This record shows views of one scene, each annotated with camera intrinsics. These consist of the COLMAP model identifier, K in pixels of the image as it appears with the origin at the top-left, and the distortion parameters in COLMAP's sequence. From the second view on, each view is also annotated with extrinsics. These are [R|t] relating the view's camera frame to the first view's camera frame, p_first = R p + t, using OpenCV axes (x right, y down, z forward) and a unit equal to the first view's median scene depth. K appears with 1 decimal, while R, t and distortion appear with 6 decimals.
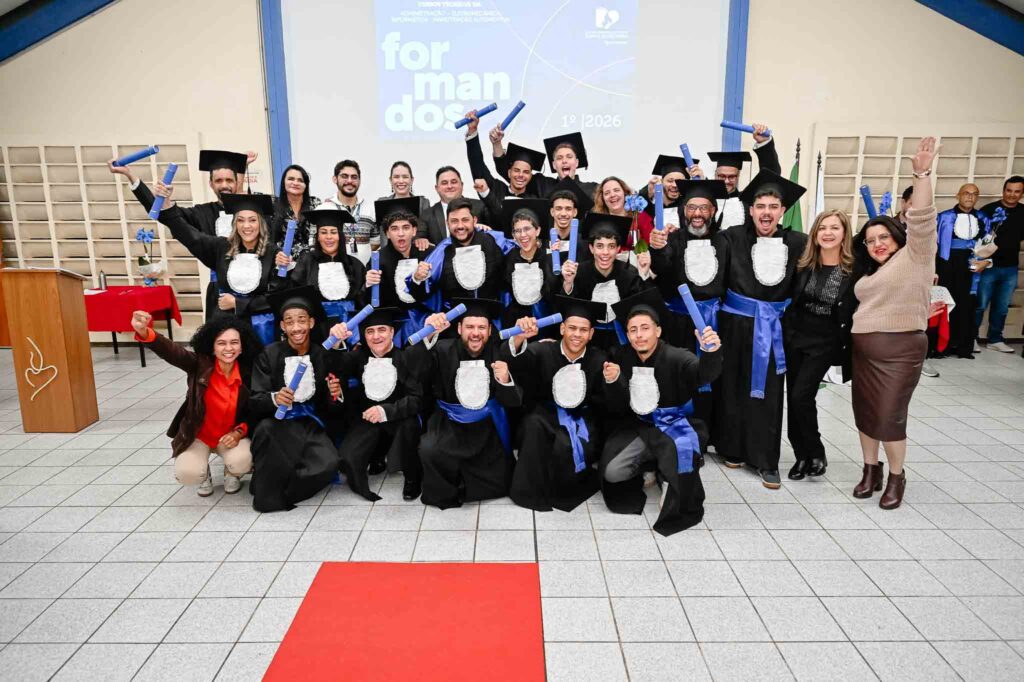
lens RADIAL K [[707.7, 0, 514.8], [0, 707.7, 341.5], [0, 0, 1]] dist [0.002764, -0.000659]
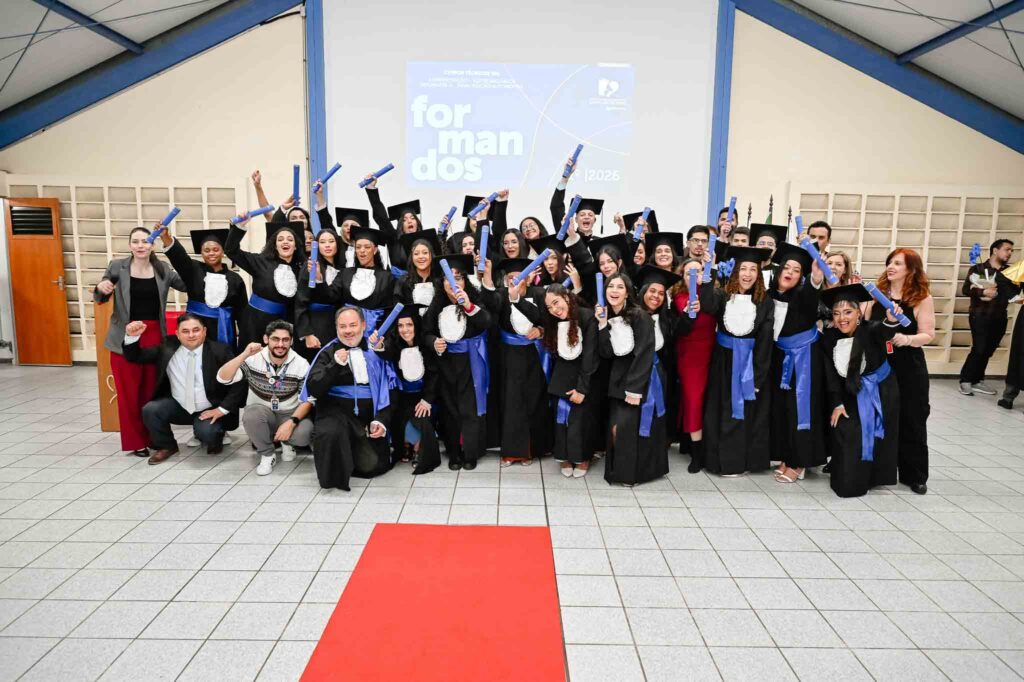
lens RADIAL K [[708.2, 0, 520.3], [0, 708.2, 340.0], [0, 0, 1]] dist [0.002811, 0.000140]
pose [[0.999763, 0.019255, 0.010187, -0.026908], [-0.018547, 0.997678, -0.065539, 0.048685], [-0.011426, 0.065334, 0.997798, -0.192915]]
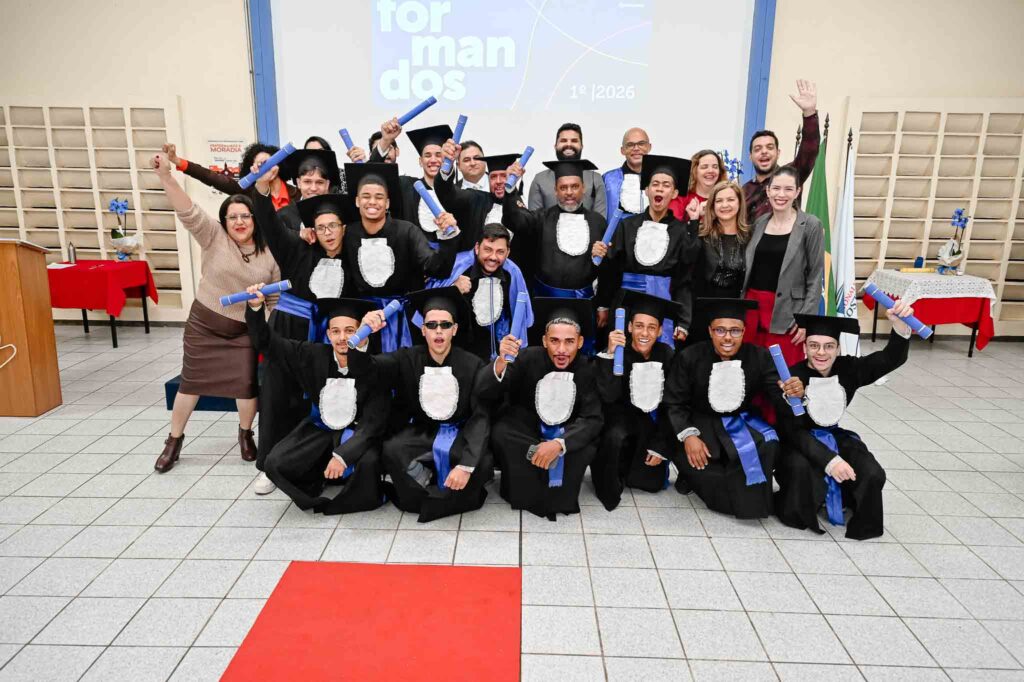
lens RADIAL K [[754.6, 0, 512.0], [0, 754.6, 341.0], [0, 0, 1]] dist [0.060711, -0.039346]
pose [[0.999638, 0.021766, -0.015844, 0.021560], [-0.021497, 0.999625, 0.016962, -0.001630], [0.016208, -0.016615, 0.999731, 0.003679]]
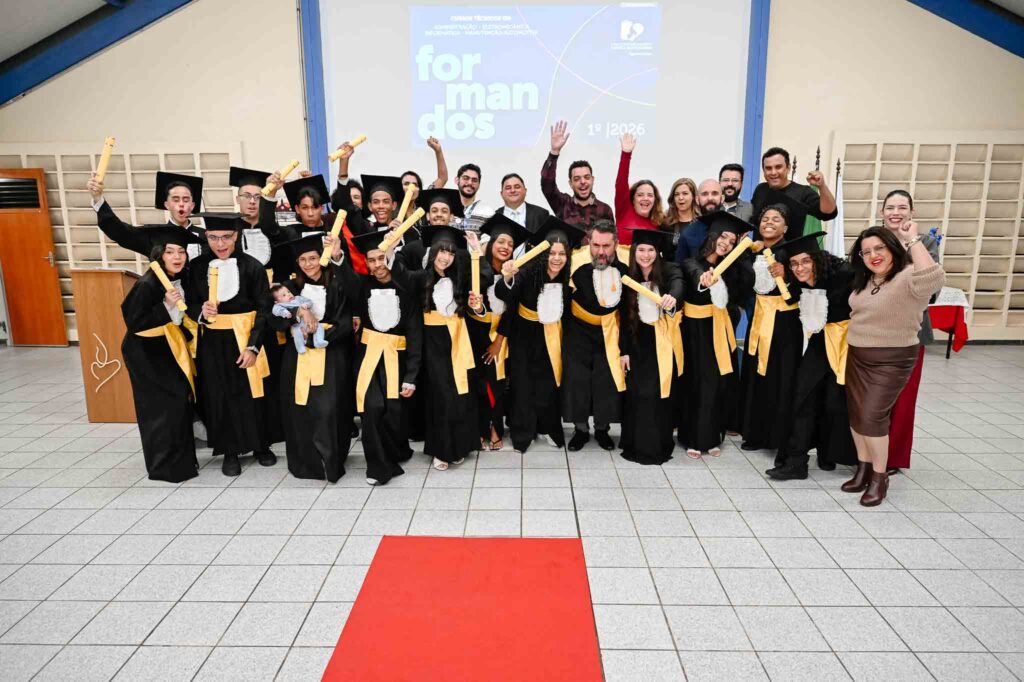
lens RADIAL K [[707.7, 0, 514.8], [0, 707.7, 341.5], [0, 0, 1]] dist [0.002764, -0.000659]
pose [[0.999842, 0.002669, -0.017599, -0.036222], [-0.002824, 0.999957, -0.008788, 0.015554], [0.017575, 0.008837, 0.999806, -0.063446]]
